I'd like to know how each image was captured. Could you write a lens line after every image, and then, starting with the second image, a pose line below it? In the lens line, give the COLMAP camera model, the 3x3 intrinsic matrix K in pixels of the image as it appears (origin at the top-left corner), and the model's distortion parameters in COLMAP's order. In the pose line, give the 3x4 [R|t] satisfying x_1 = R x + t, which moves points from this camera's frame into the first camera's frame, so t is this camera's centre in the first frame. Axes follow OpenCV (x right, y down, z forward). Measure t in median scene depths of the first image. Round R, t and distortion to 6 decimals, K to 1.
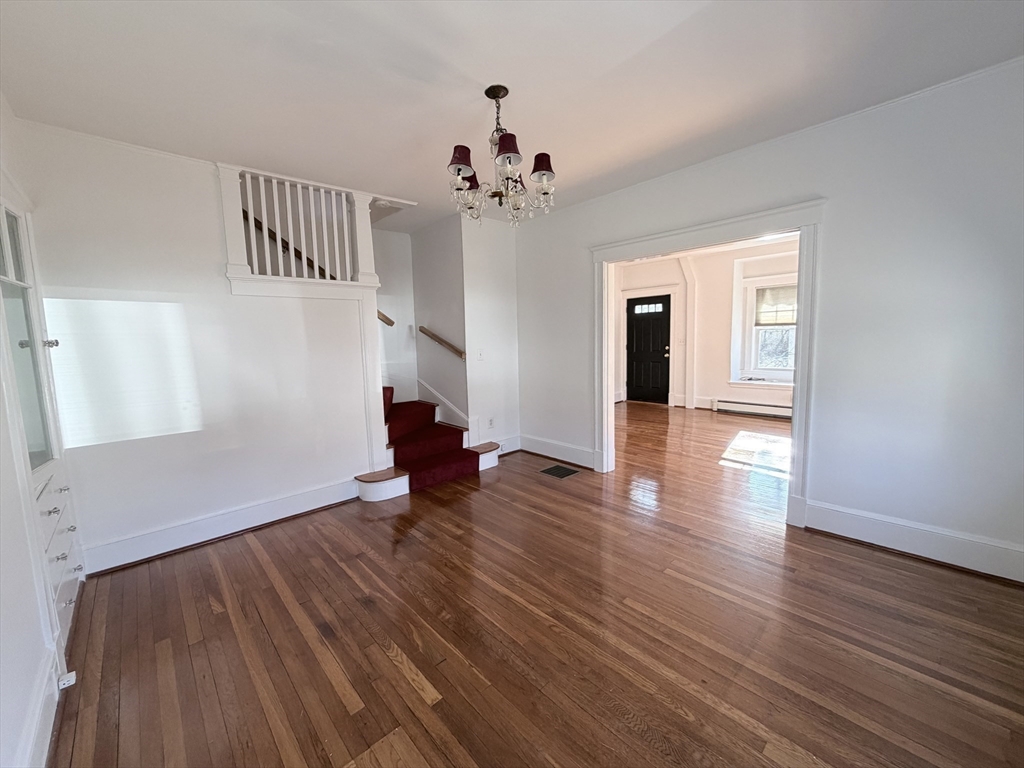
lens RADIAL K [[406.0, 0, 508.7], [0, 406.0, 383.5], [0, 0, 1]] dist [-0.001724, -0.000218]
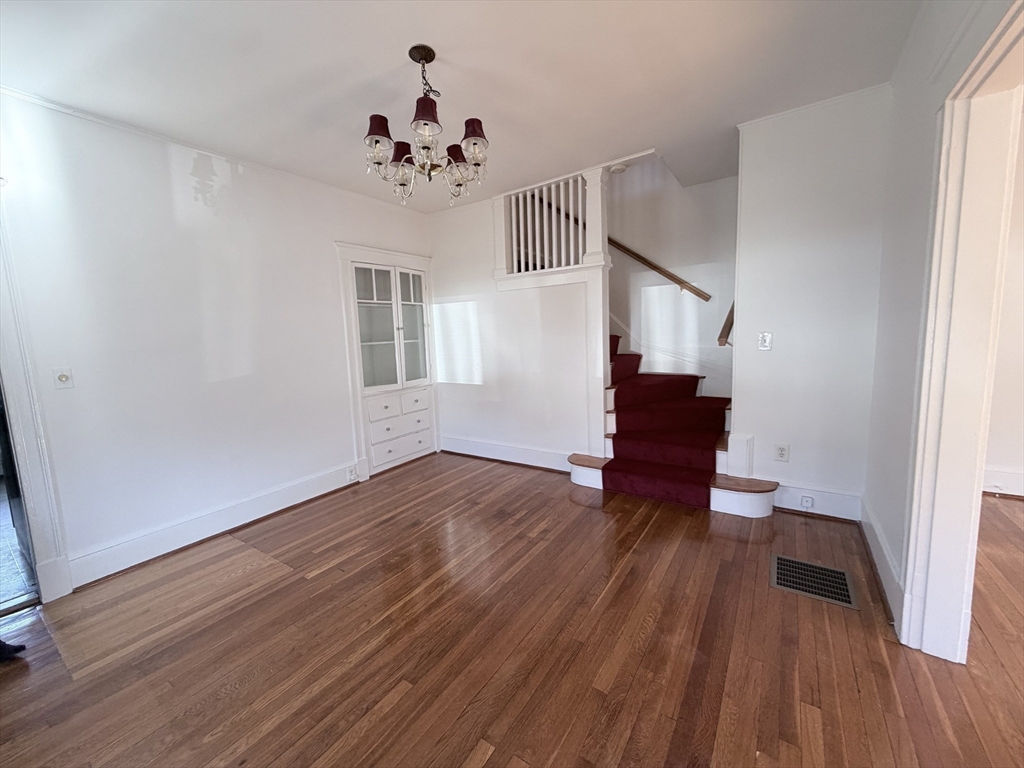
lens RADIAL K [[406.0, 0, 507.1], [0, 406.0, 383.6], [0, 0, 1]] dist [-0.001724, -0.000218]
pose [[0.230224, 0.142197, -0.962693, 0.743373], [-0.077287, 0.988813, 0.127573, -0.090543], [0.970064, 0.045034, 0.238639, 0.750589]]
